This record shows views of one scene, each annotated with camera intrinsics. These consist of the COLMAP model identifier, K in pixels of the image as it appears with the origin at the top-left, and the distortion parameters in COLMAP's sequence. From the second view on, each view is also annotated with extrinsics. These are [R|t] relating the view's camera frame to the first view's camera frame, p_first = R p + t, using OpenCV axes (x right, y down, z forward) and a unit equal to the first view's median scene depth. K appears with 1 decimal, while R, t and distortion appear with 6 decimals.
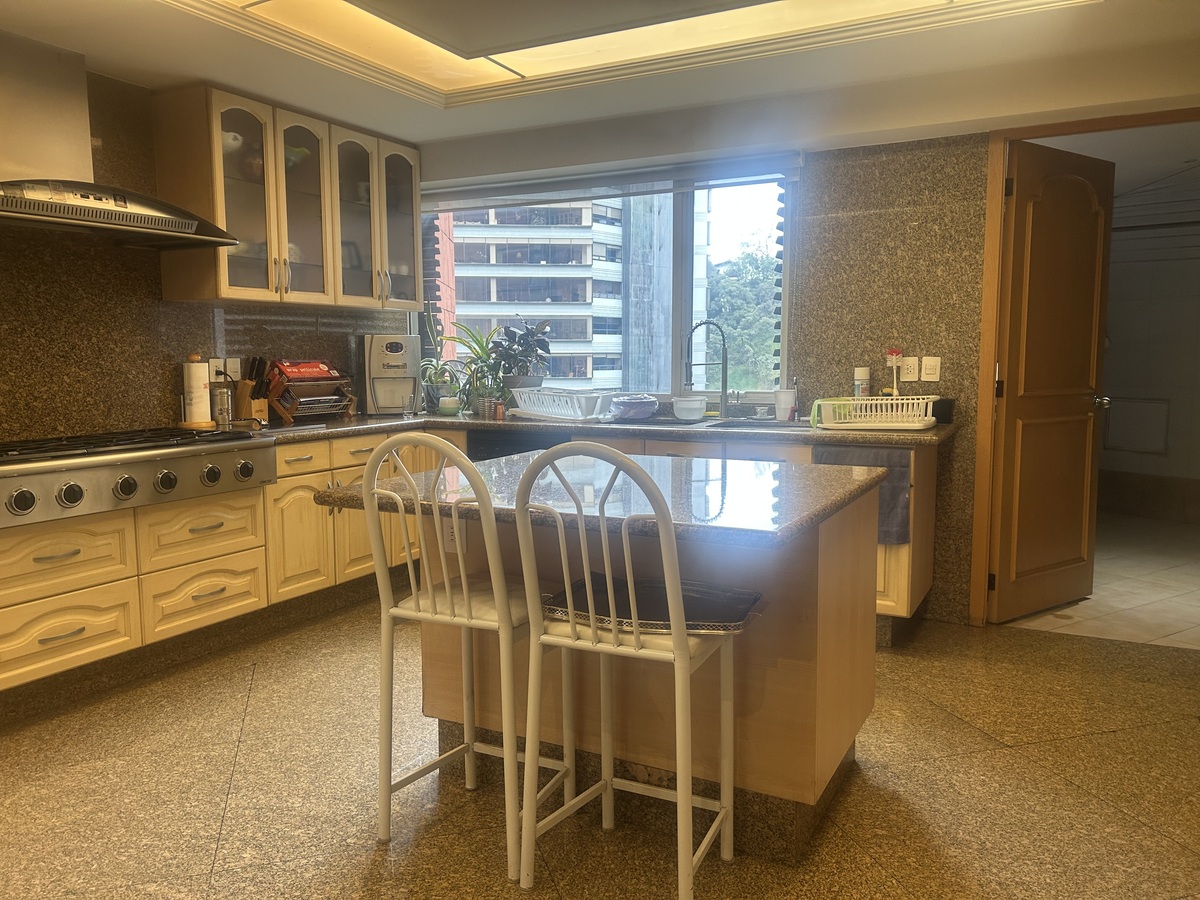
lens RADIAL K [[910.8, 0, 600.6], [0, 910.8, 433.9], [0, 0, 1]] dist [0.060848, -0.059968]
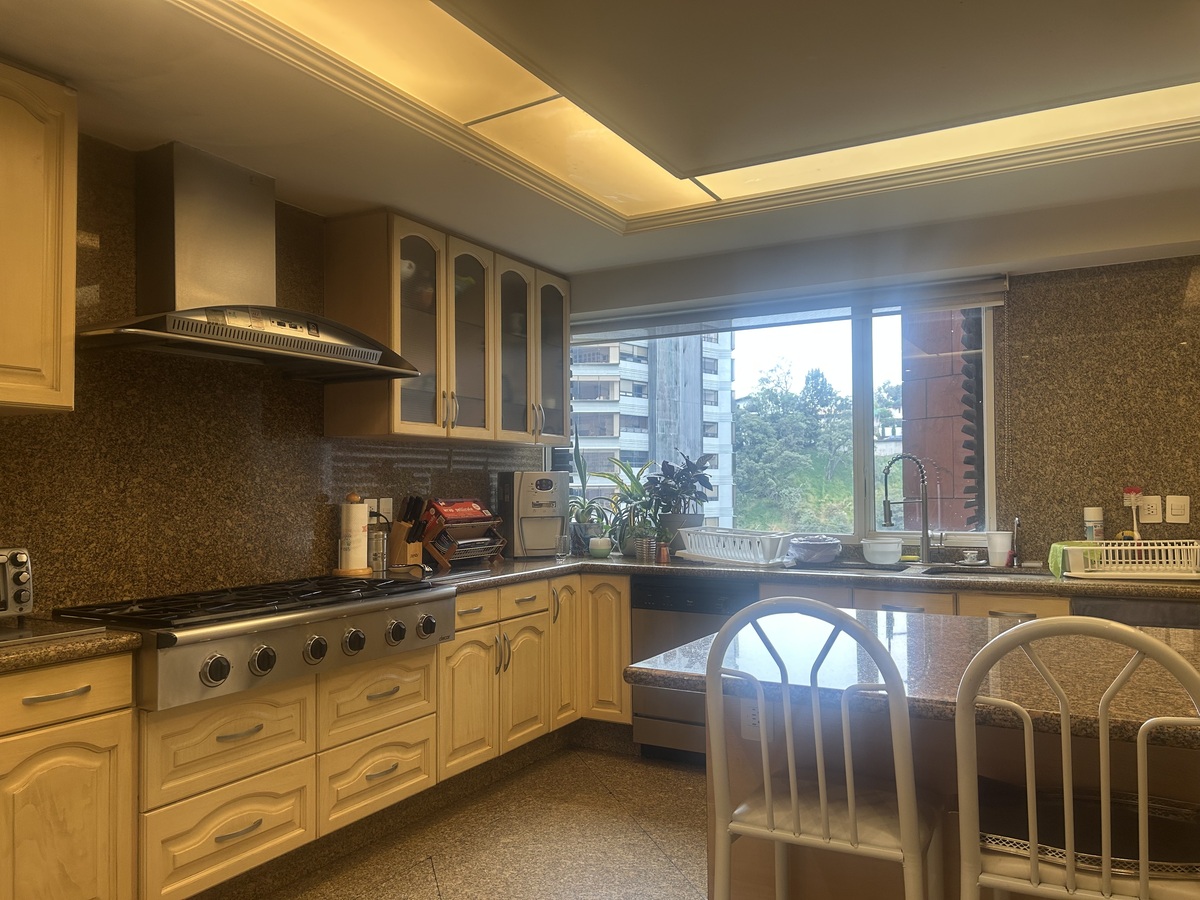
lens RADIAL K [[900.6, 0, 600.0], [0, 900.6, 450.0], [0, 0, 1]] dist [0.081092, -0.098408]
pose [[0.999832, -0.003080, -0.018054, -0.178714], [0.000736, 0.991723, -0.128392, -0.014035], [0.018300, 0.128357, 0.991559, 0.101943]]
